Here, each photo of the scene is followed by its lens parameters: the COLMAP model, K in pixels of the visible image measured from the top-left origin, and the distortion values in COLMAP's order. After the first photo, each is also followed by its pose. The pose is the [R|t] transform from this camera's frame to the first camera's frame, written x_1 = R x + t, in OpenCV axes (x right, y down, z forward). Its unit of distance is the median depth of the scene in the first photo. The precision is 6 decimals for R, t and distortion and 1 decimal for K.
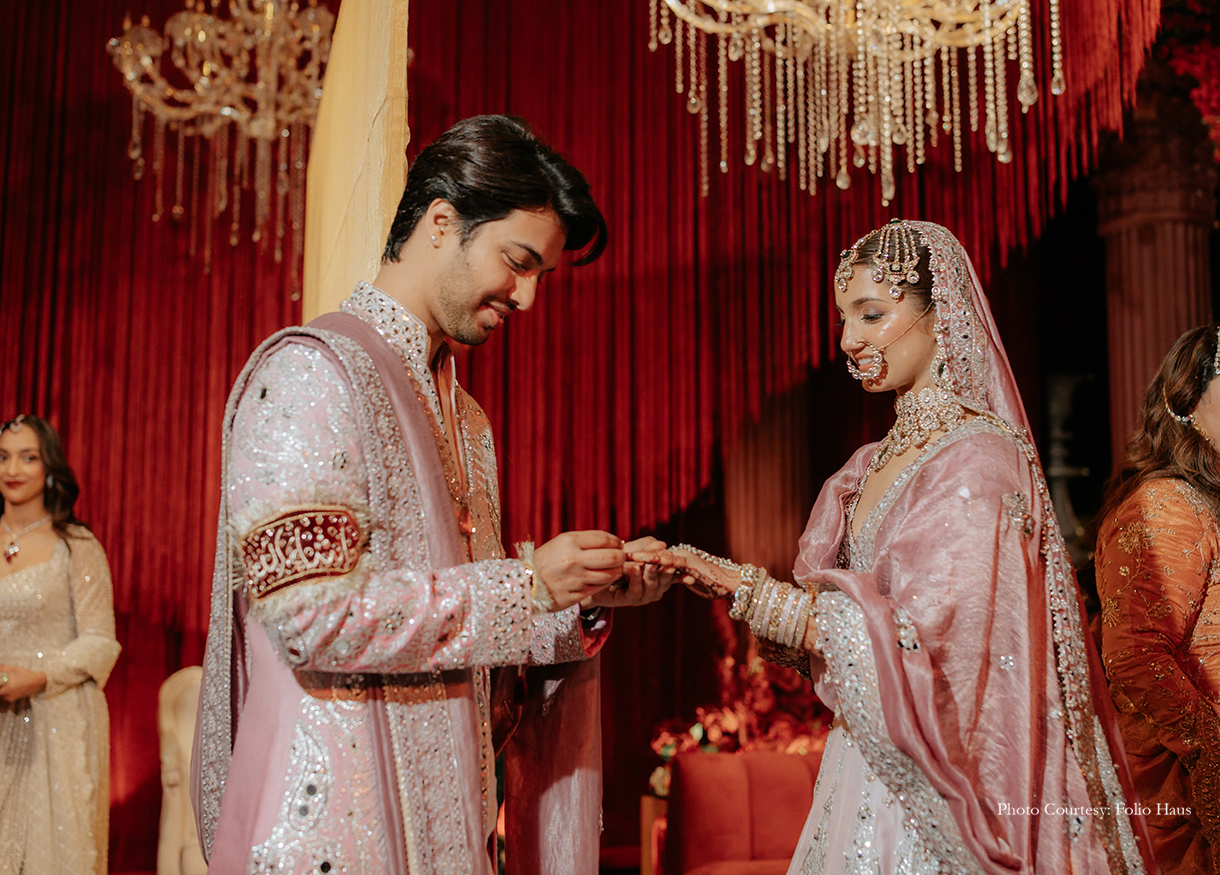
lens RADIAL K [[1699.7, 0, 613.8], [0, 1699.7, 334.7], [0, 0, 1]] dist [0.017119, 0.000000]
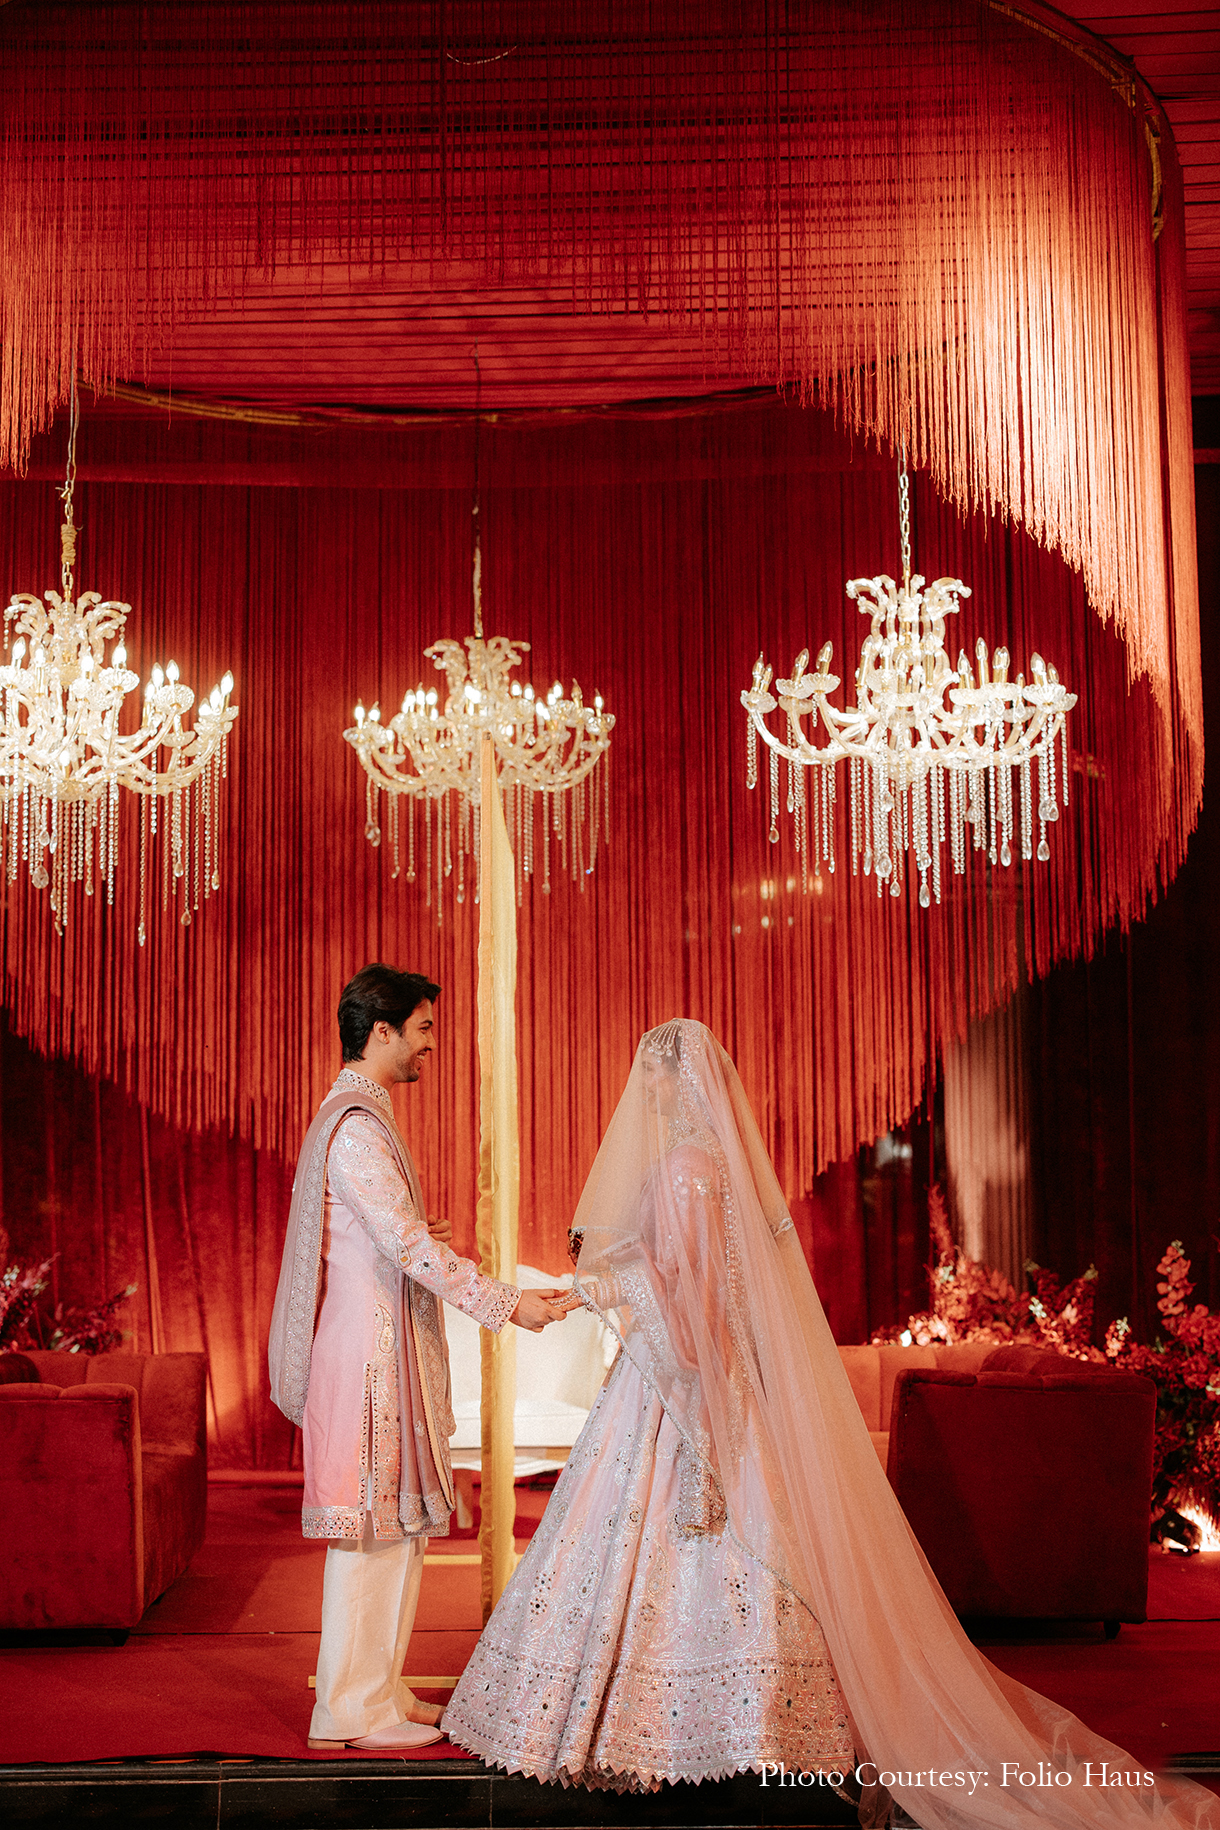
lens RADIAL K [[2644.7, 0, 607.7], [0, 2644.7, 914.4], [0, 0, 1]] dist [-0.054691, 0.000000]
pose [[0.979373, -0.025766, -0.200411, 0.202801], [0.036742, 0.998010, 0.051242, -0.120344], [0.198692, -0.057548, 0.978371, -0.629280]]
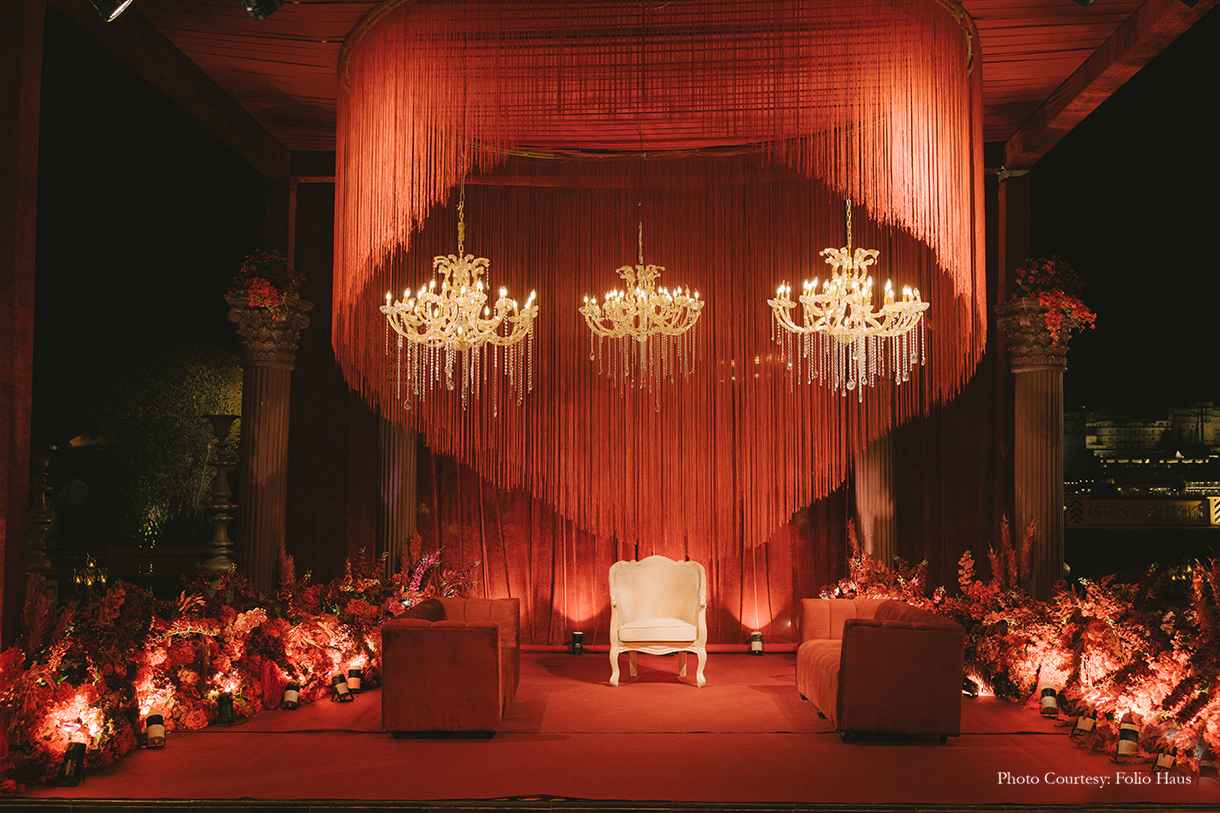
lens RADIAL K [[1275.8, 0, 613.9], [0, 1275.8, 407.2], [0, 0, 1]] dist [-0.010954, 0.000000]
pose [[0.970716, -0.010739, -0.239988, 0.170830], [0.034023, 0.995076, 0.093088, -0.179399], [0.237807, -0.098527, 0.966302, -0.697067]]
